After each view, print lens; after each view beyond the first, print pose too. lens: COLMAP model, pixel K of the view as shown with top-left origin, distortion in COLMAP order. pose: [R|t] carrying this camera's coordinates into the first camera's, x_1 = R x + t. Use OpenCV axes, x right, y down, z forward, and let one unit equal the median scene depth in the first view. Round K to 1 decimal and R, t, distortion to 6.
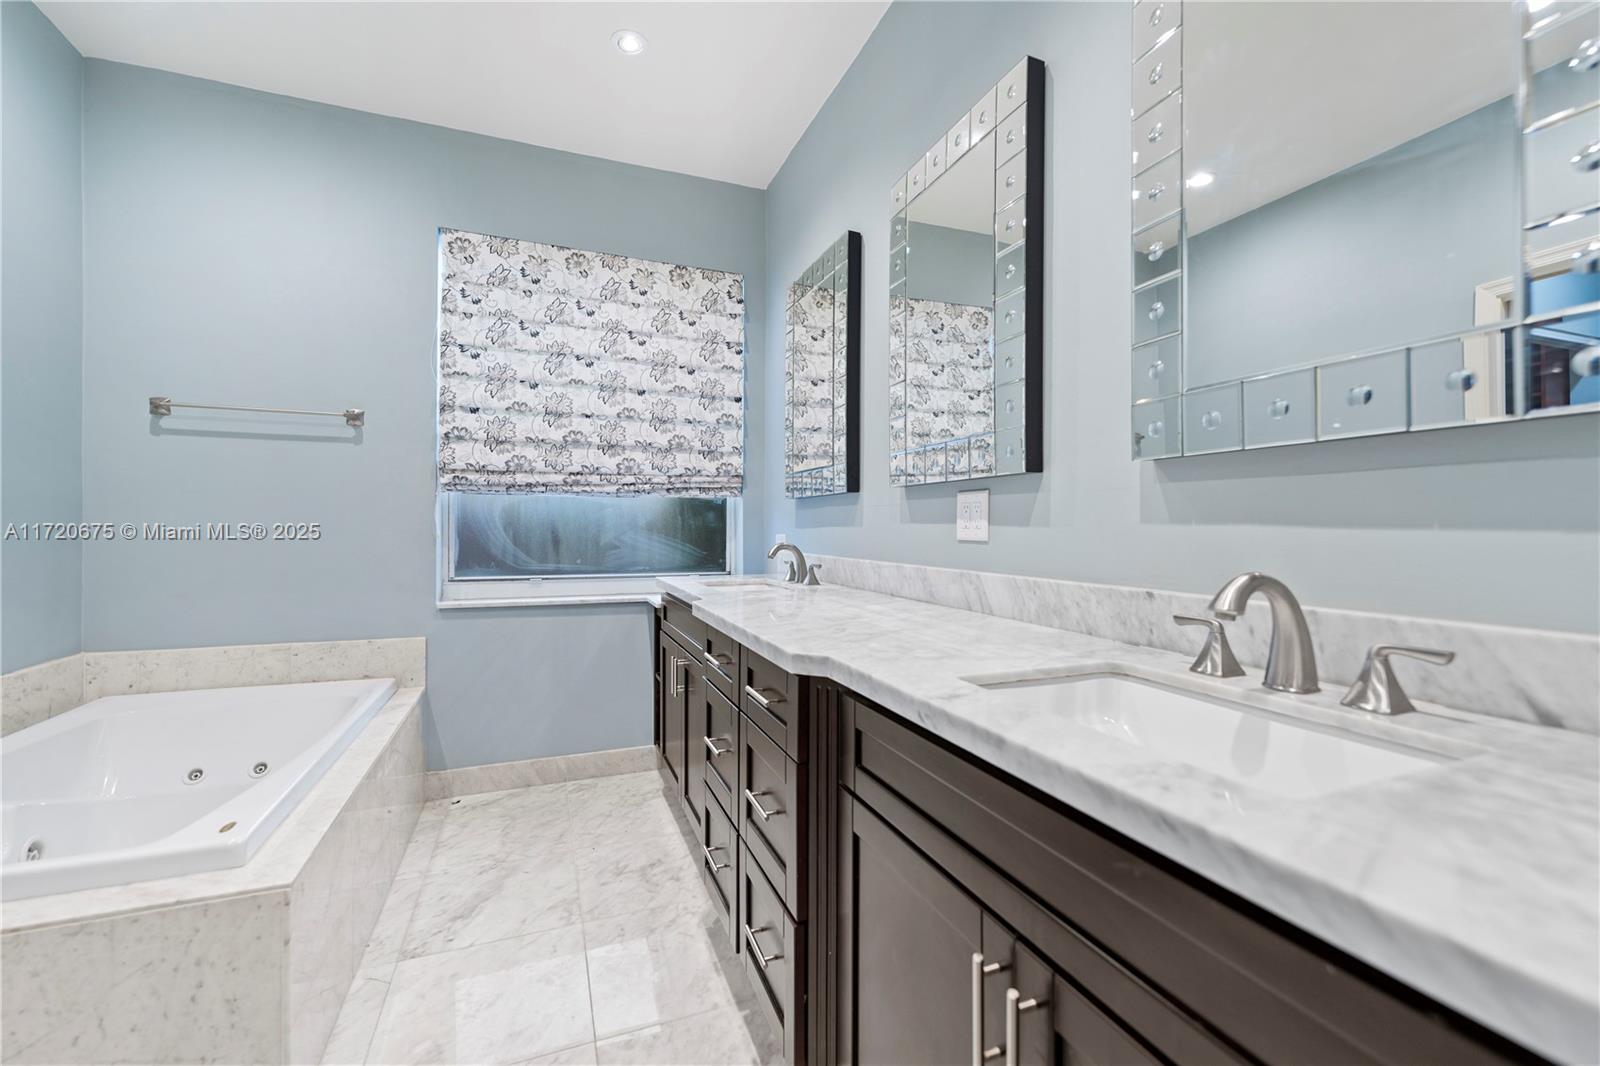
lens RADIAL K [[579.4, 0, 786.2], [0, 579.4, 526.8], [0, 0, 1]] dist [0.000183, -0.000025]
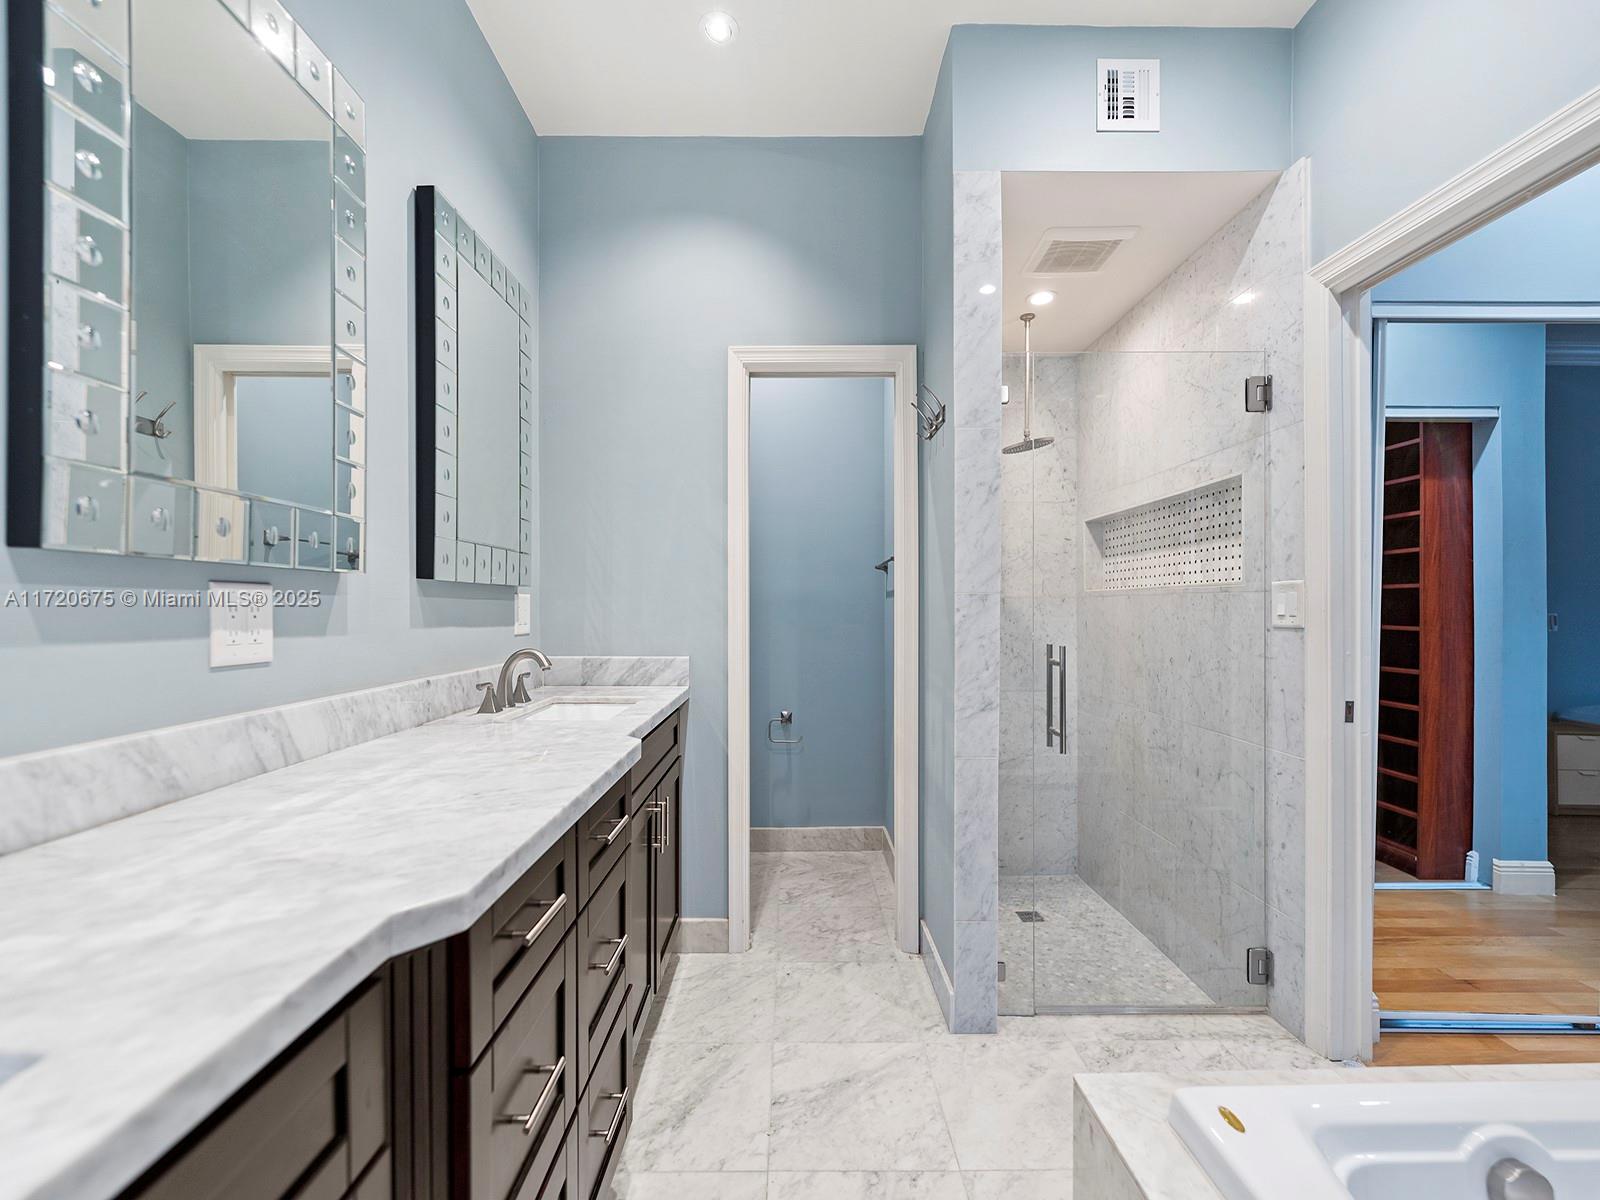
lens RADIAL K [[649.8, 0, 800.0], [0, 649.8, 606.4], [0, 0, 1]] dist [-0.003035, -0.000501]
pose [[-0.924180, -0.004191, 0.381934, -0.296696], [-0.004733, 0.999989, -0.000479, -0.024012], [-0.381928, -0.002251, -0.924190, 0.856159]]
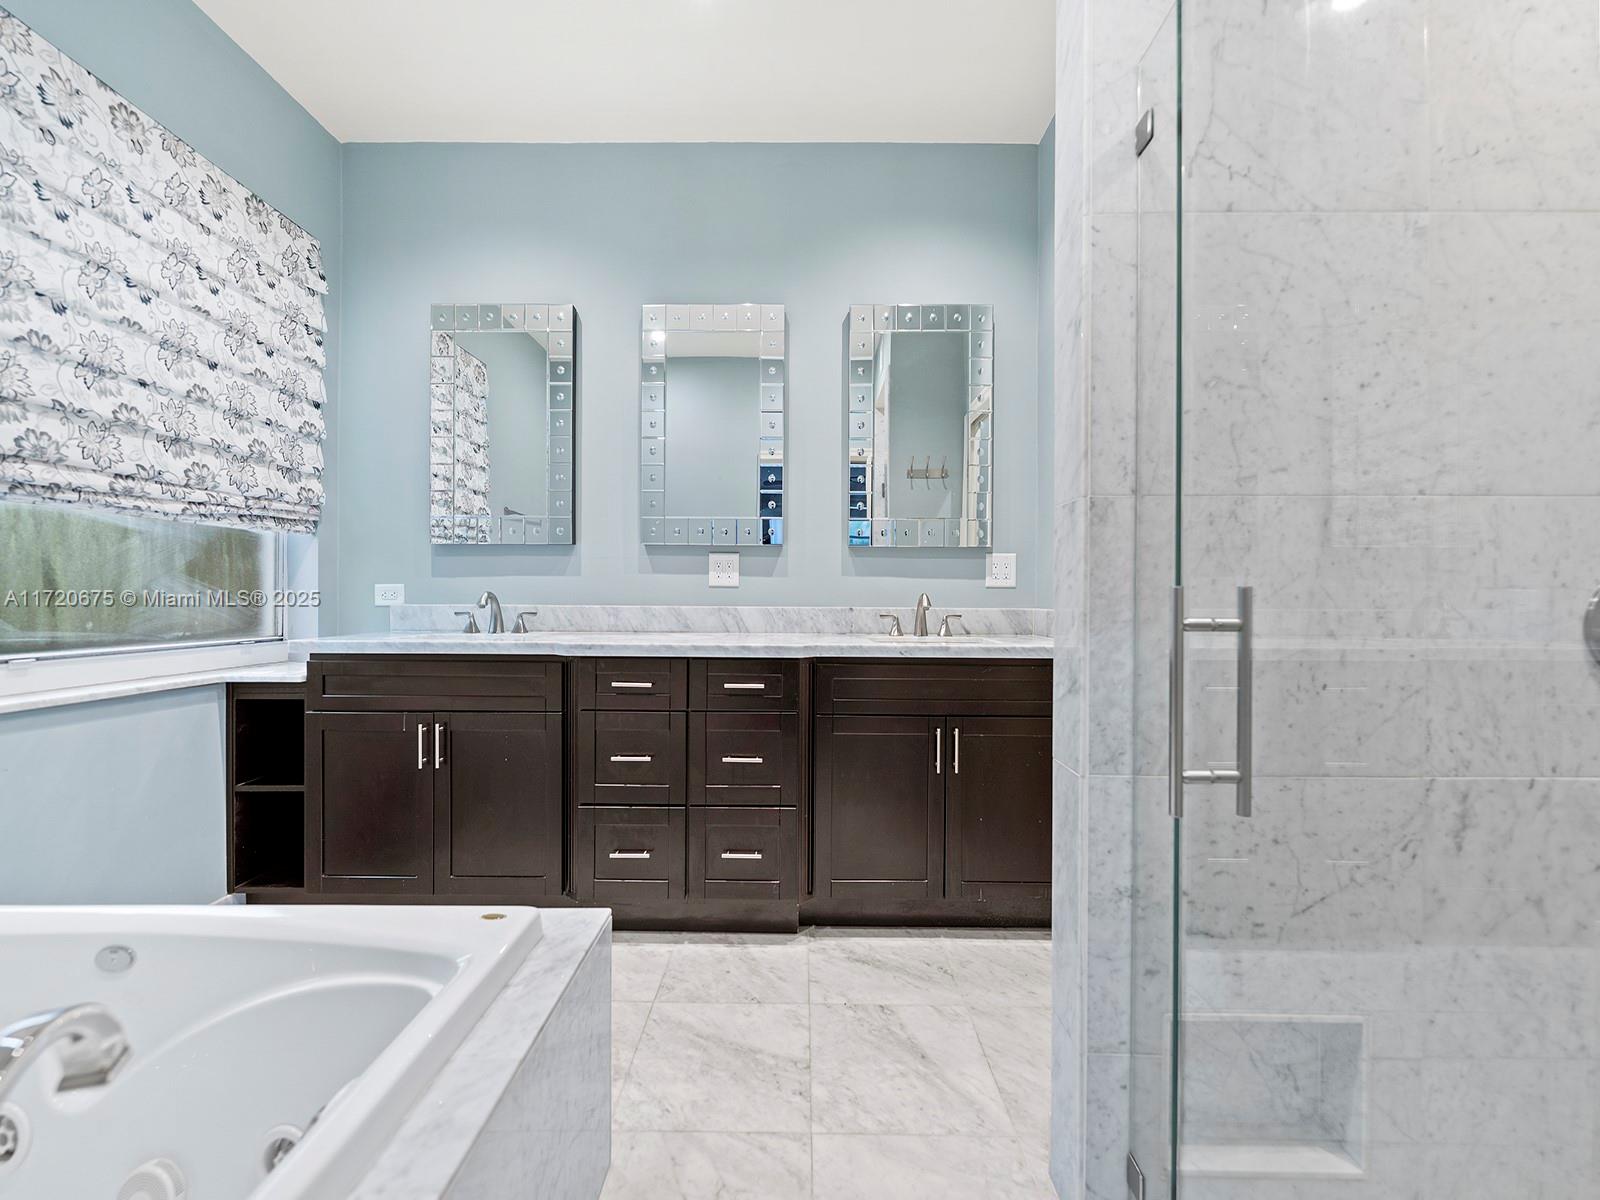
lens RADIAL K [[649.8, 0, 794.6], [0, 649.8, 594.8], [0, 0, 1]] dist [-0.003035, -0.000501]
pose [[0.396667, -0.002873, 0.917958, -0.694406], [-0.005509, 0.999970, 0.005511, 0.022146], [-0.917946, -0.007243, 0.396639, 0.102530]]
